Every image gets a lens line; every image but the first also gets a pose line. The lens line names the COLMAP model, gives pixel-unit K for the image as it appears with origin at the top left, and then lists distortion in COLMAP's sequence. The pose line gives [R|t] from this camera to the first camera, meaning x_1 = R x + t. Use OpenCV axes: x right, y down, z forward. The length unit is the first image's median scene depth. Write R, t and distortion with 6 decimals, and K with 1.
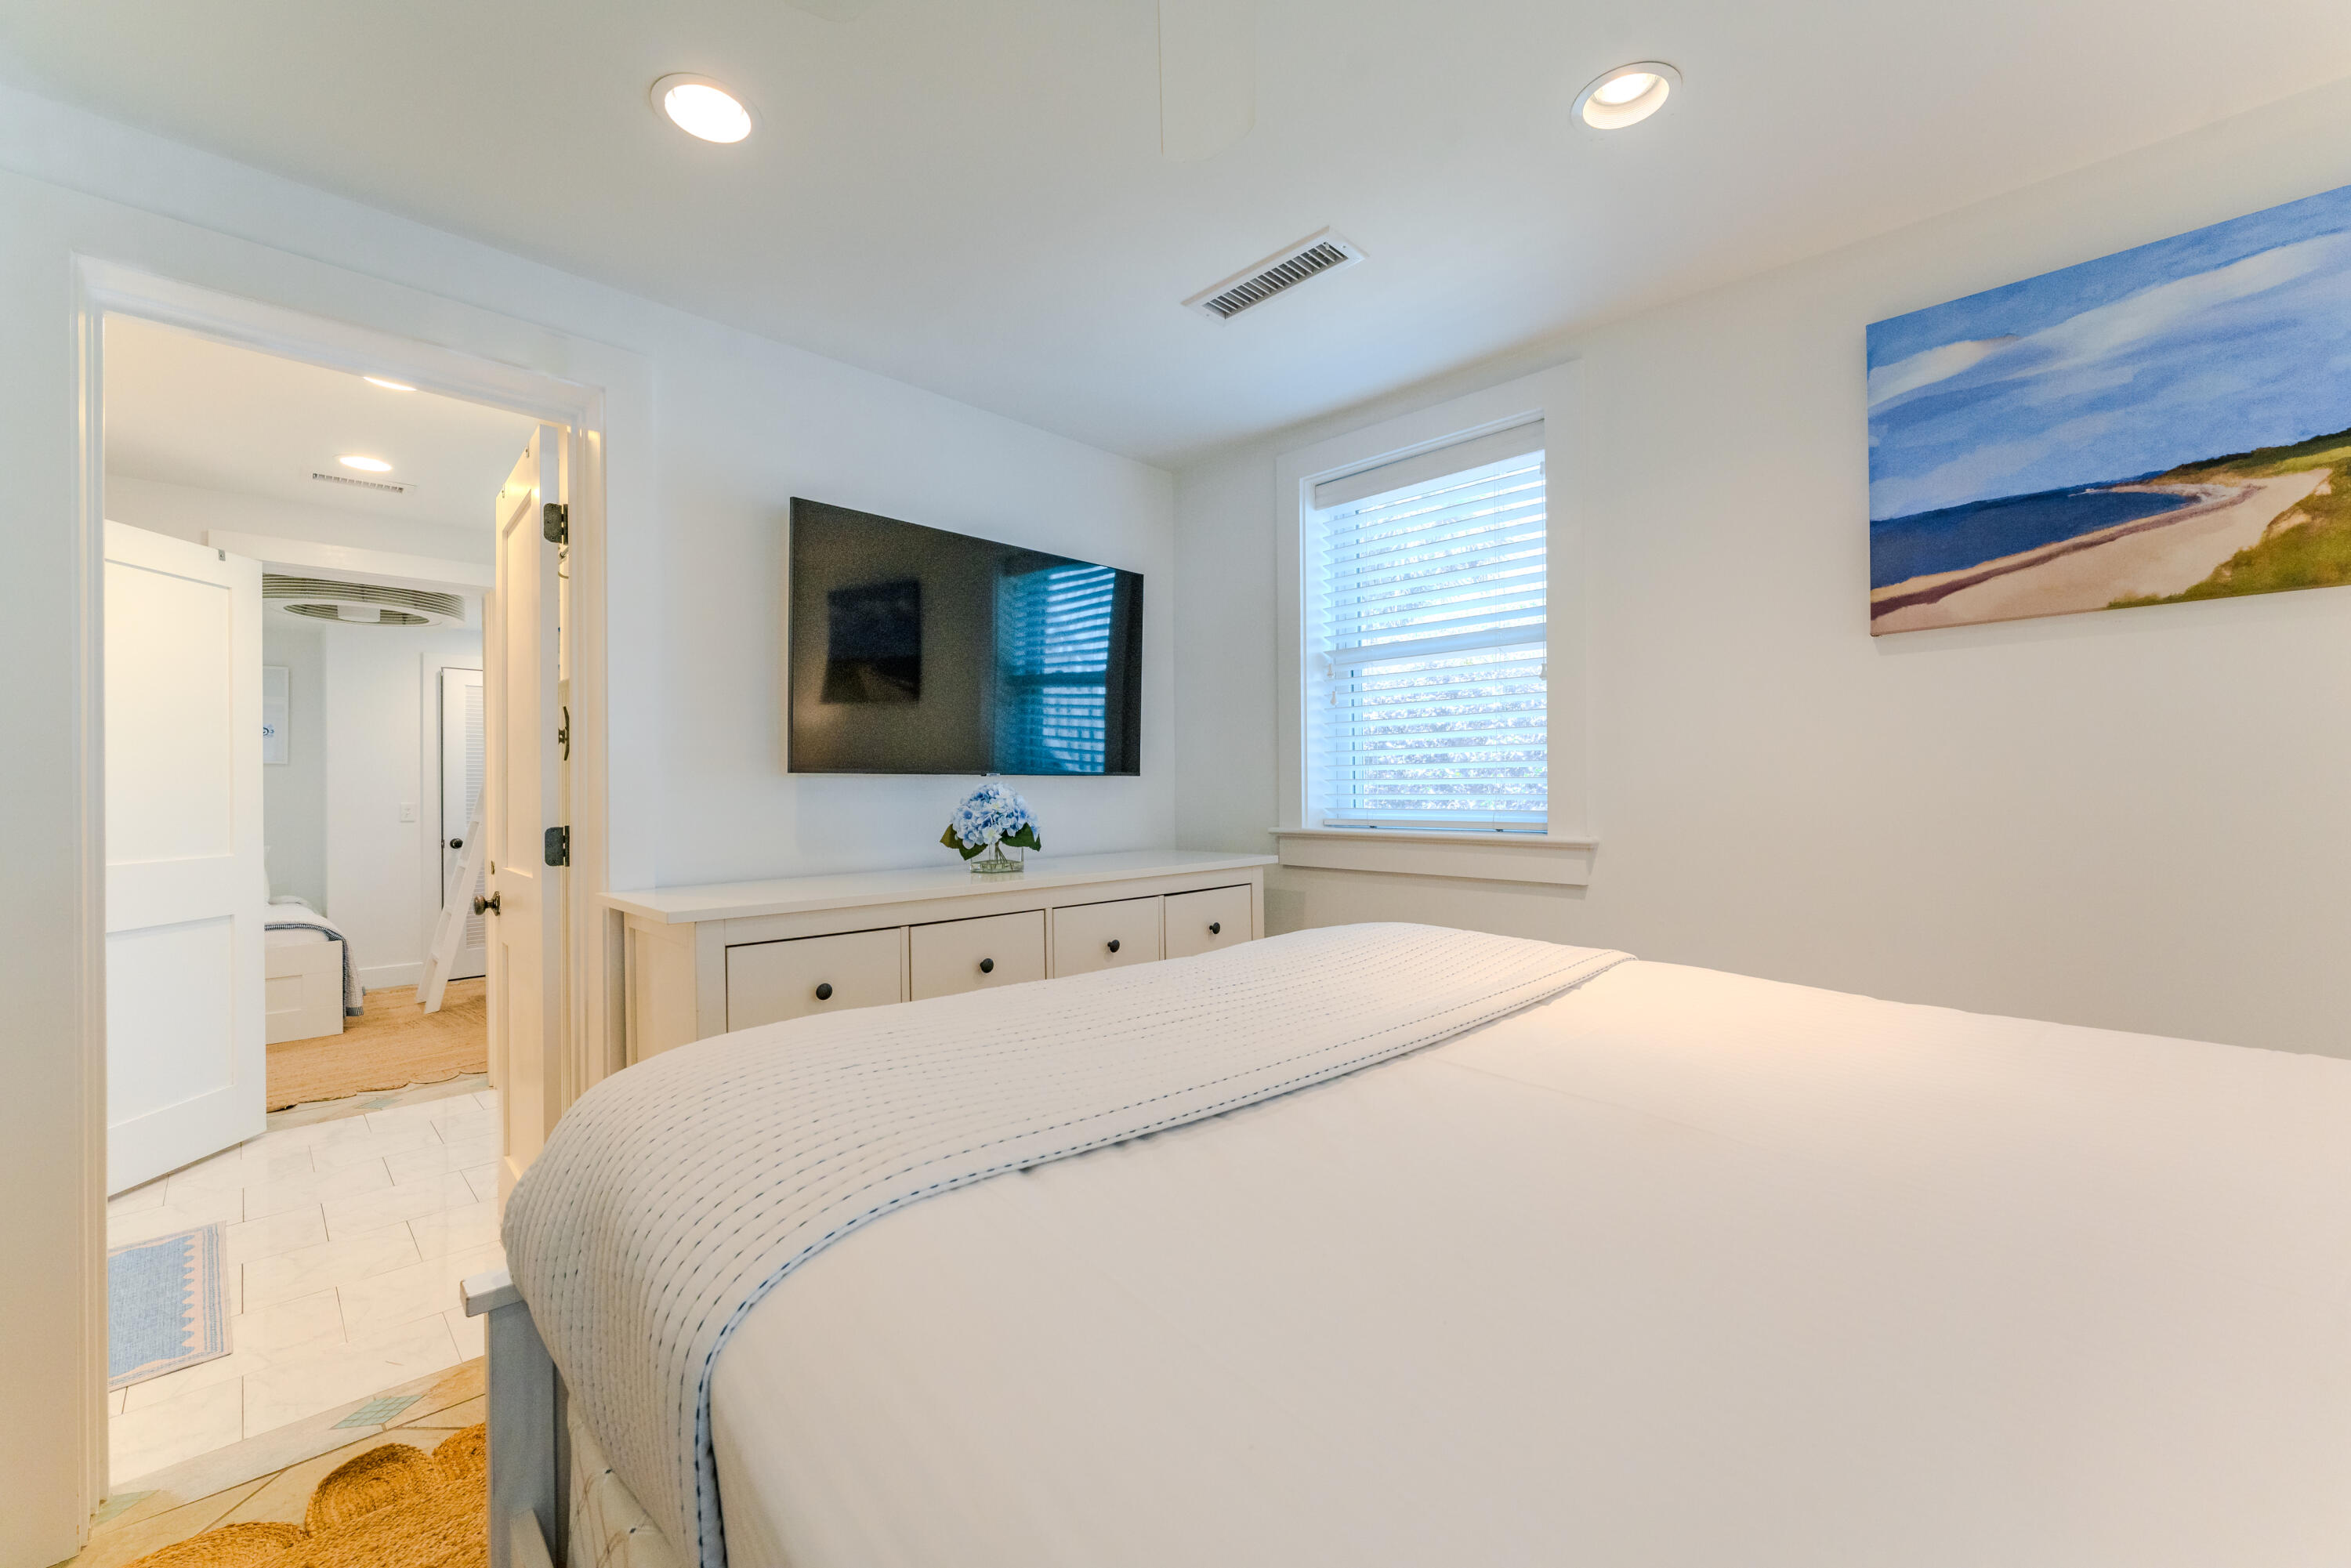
lens RADIAL K [[942.8, 0, 1171.7], [0, 942.8, 784.7], [0, 0, 1]] dist [-0.000651, 0.000058]
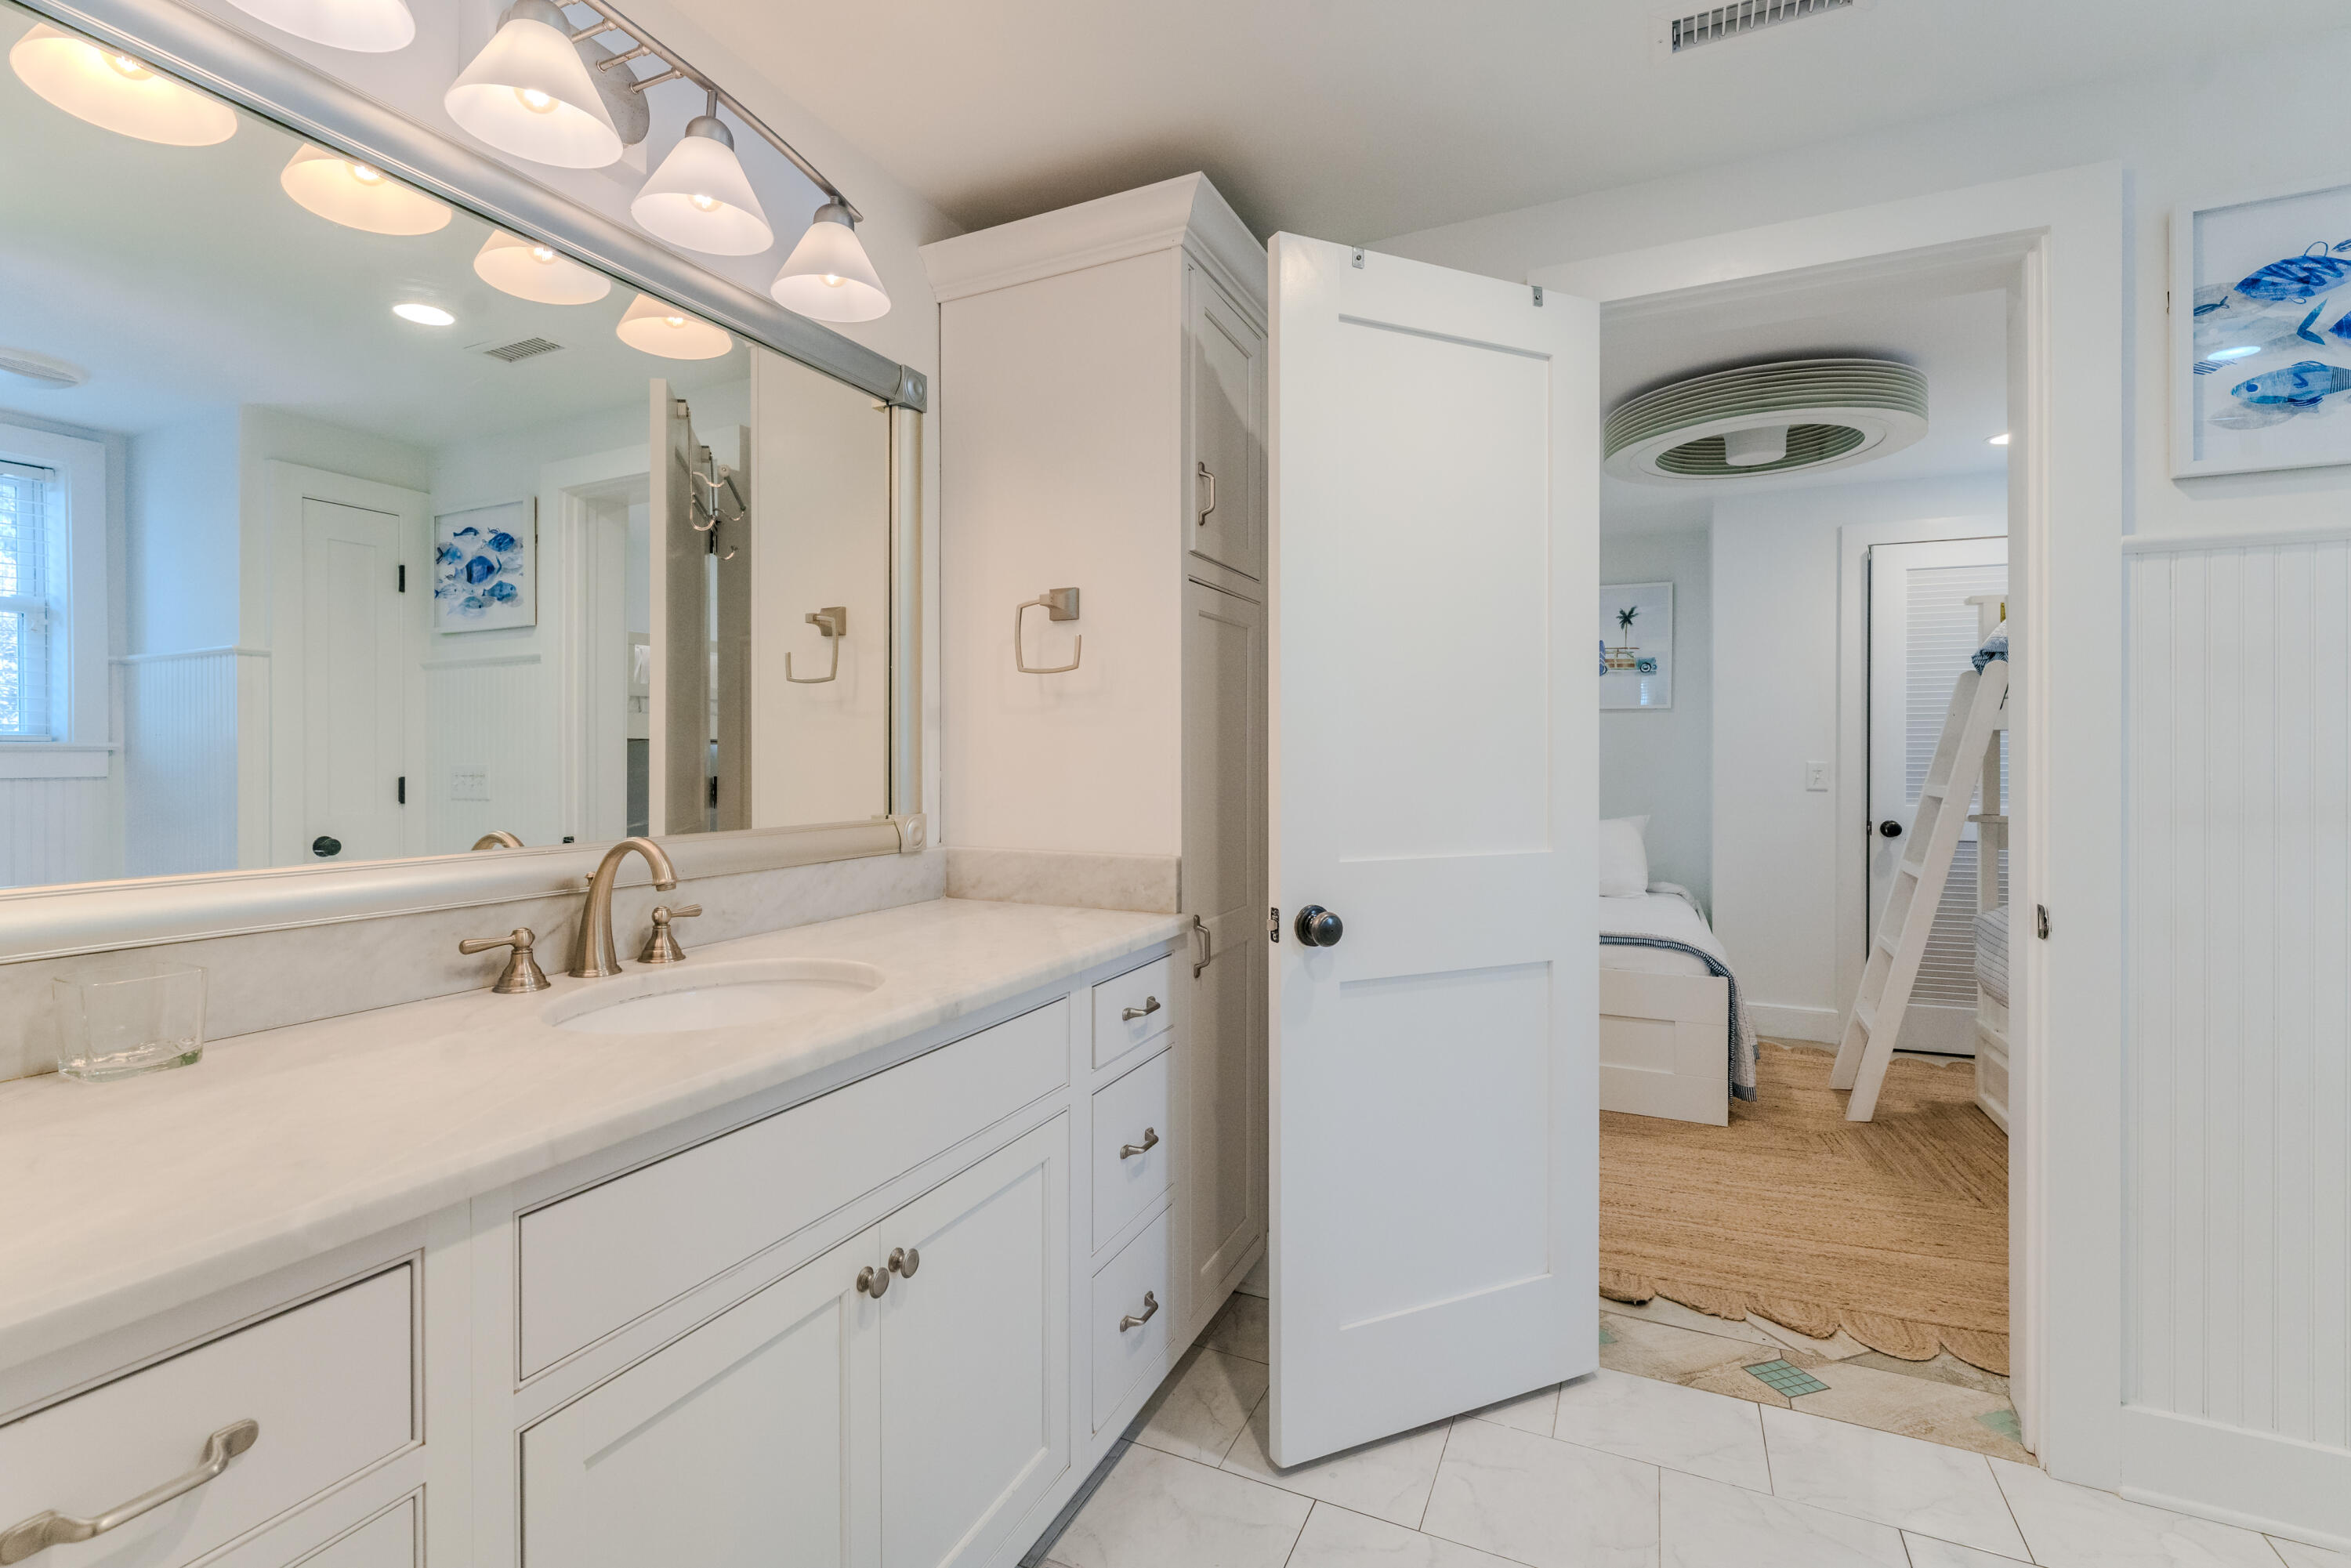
lens RADIAL K [[1023.4, 0, 1172.3], [0, 1023.4, 759.0], [0, 0, 1]] dist [-0.001846, -0.000273]
pose [[0.337458, 0.010778, -0.941279, -0.355031], [-0.000182, 0.999935, 0.011384, 0.011775], [0.941341, -0.003670, 0.337438, 0.409983]]
